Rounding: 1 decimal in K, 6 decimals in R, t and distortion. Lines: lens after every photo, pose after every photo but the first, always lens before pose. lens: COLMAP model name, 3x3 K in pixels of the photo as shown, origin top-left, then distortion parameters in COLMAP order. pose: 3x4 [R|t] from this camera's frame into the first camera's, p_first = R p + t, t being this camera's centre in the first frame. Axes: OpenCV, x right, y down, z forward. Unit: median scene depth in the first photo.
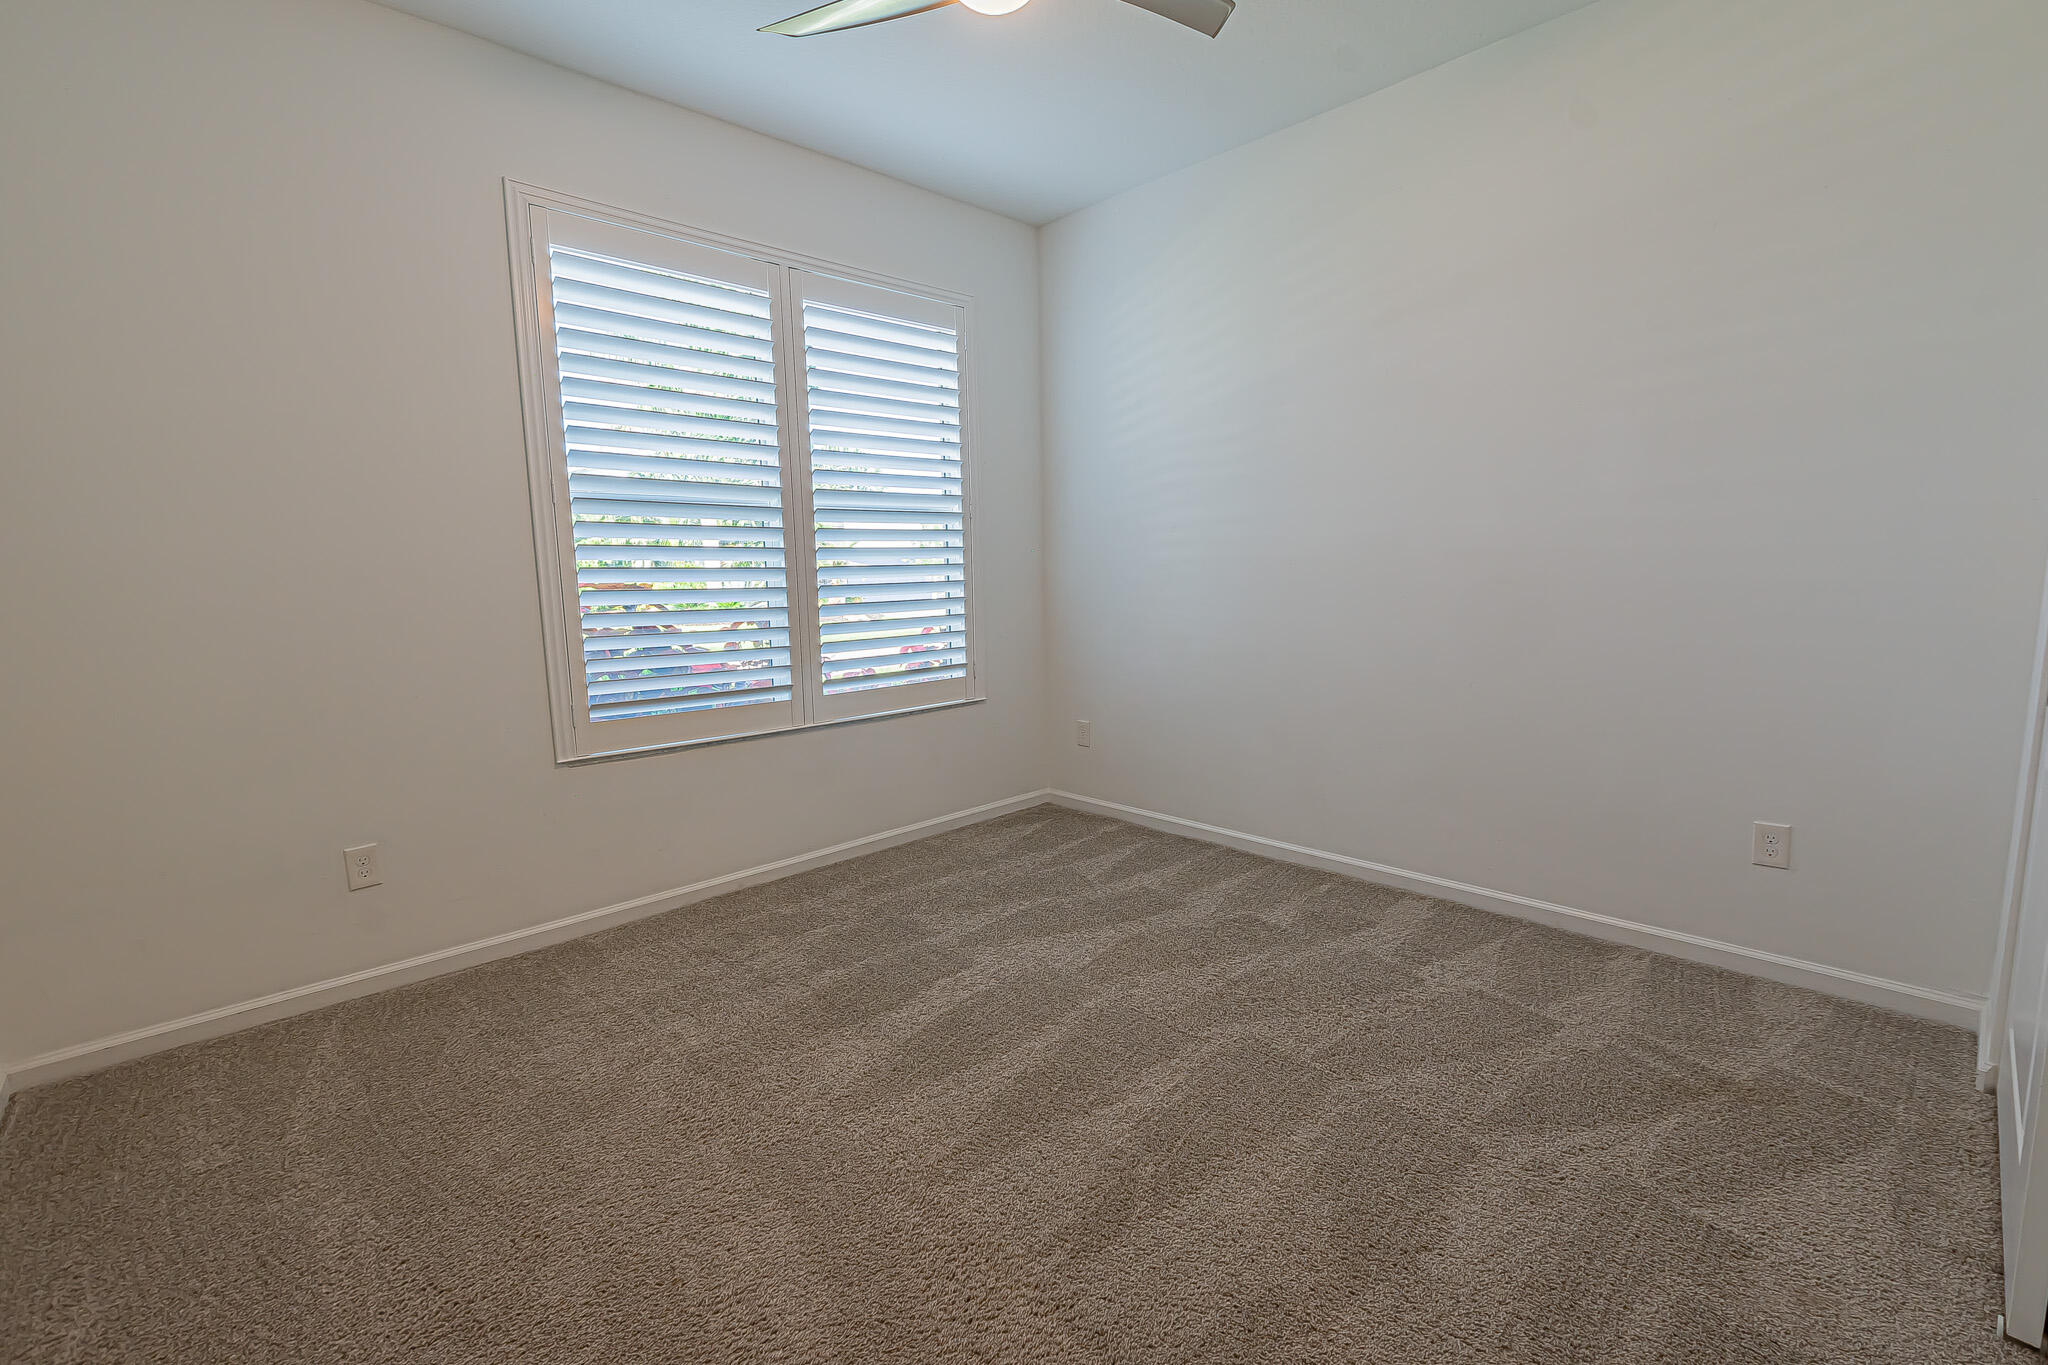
lens RADIAL K [[905.4, 0, 1018.2], [0, 905.4, 693.0], [0, 0, 1]] dist [-0.020667, 0.000175]
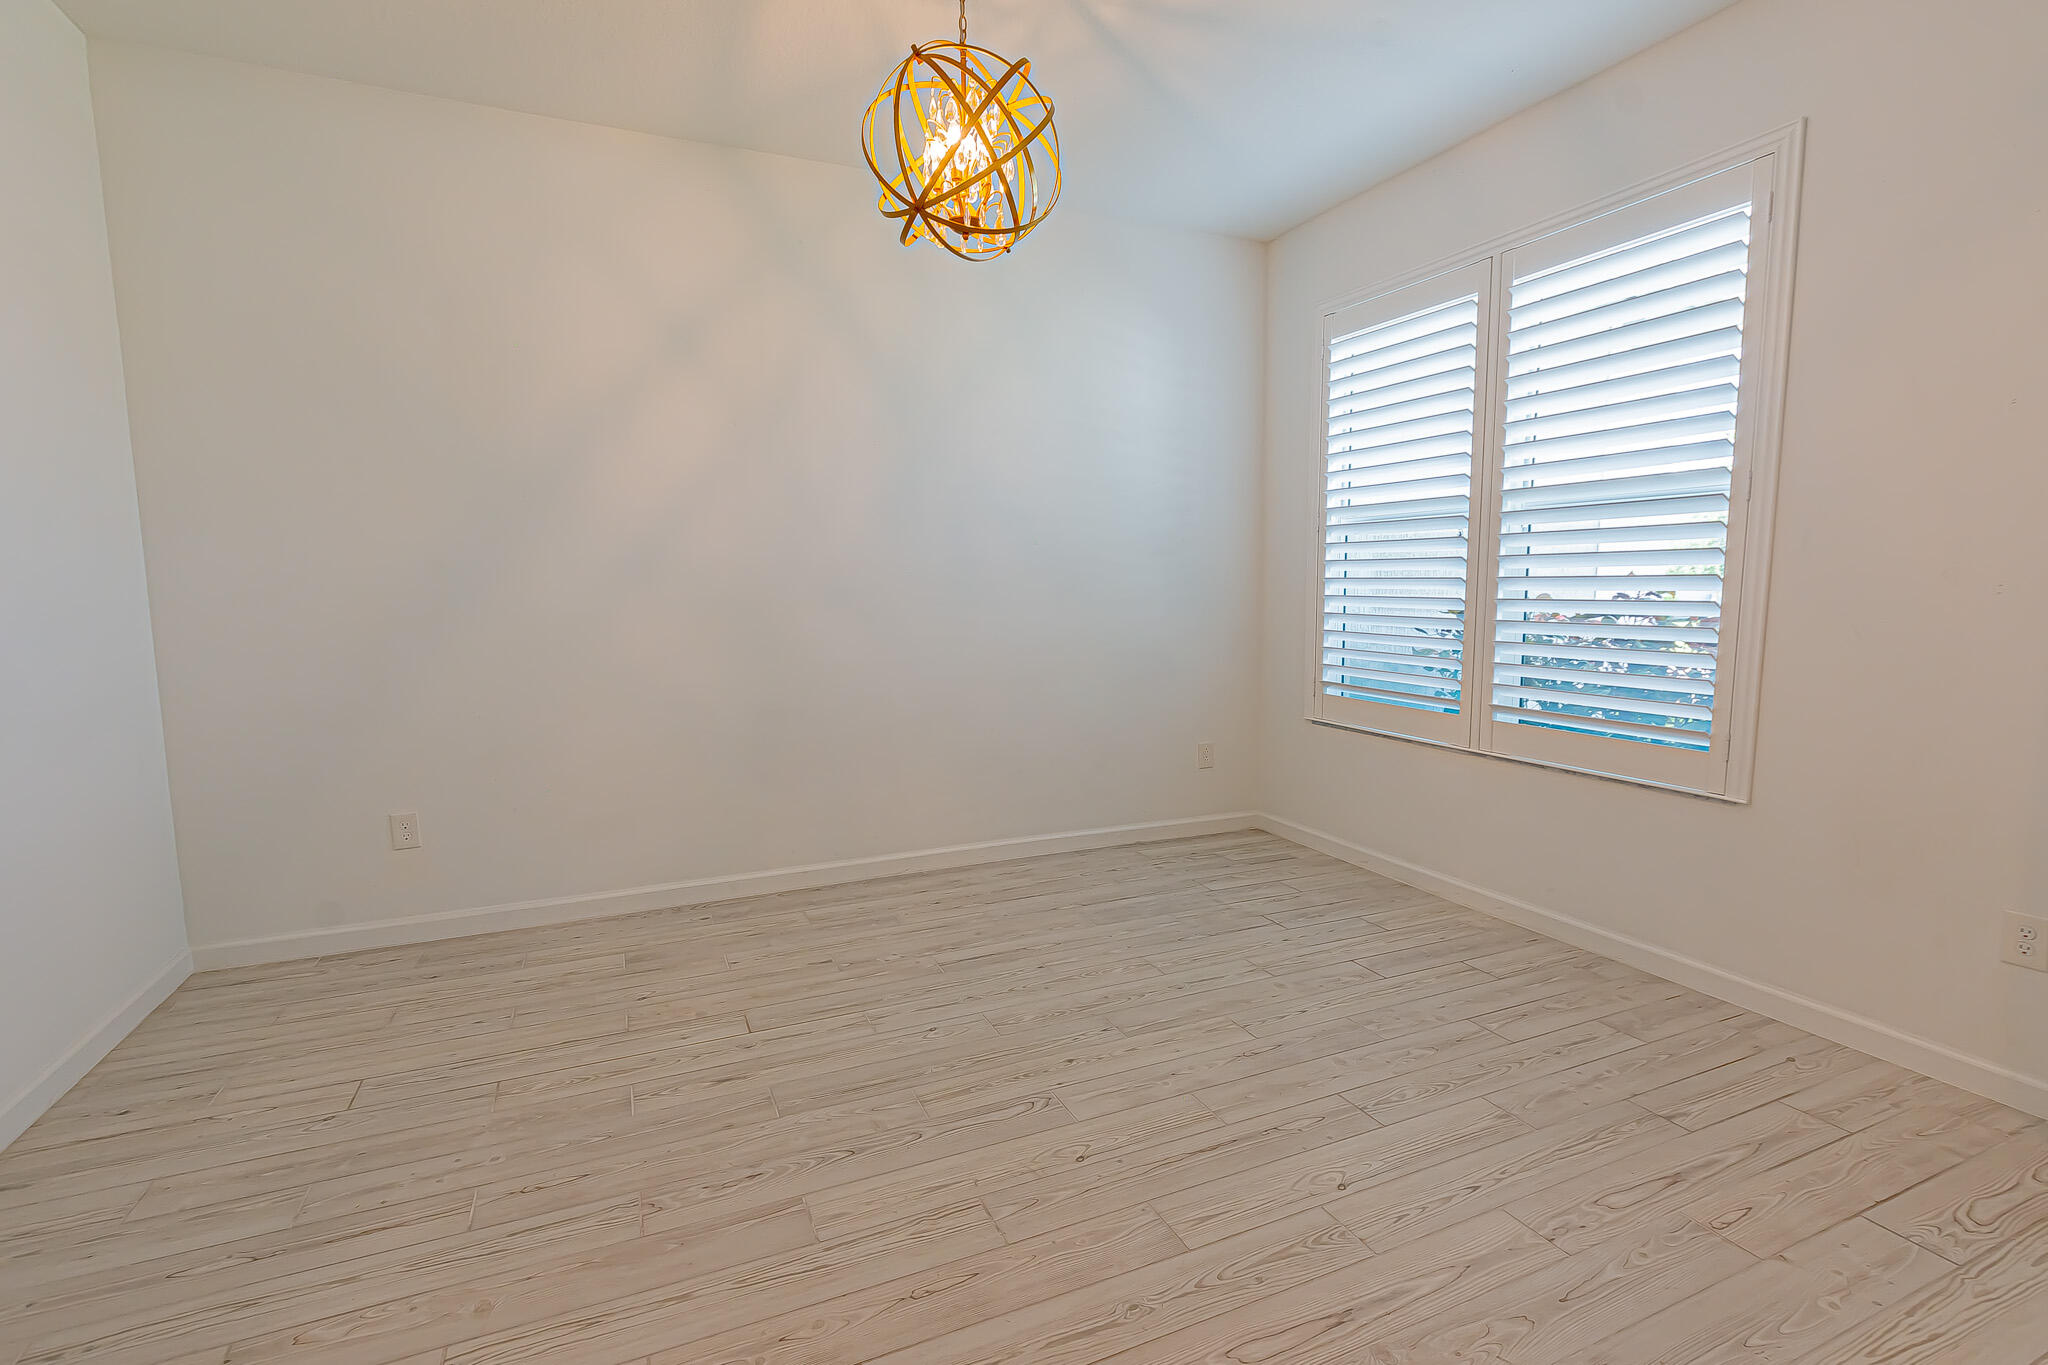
lens RADIAL K [[905.4, 0, 1018.2], [0, 905.4, 693.0], [0, 0, 1]] dist [-0.020667, 0.000175]
pose [[-0.327745, 0.134578, -0.935132, 0.820514], [-0.116979, 0.976405, 0.181517, -0.136532], [0.937496, 0.168882, -0.304269, 0.872128]]
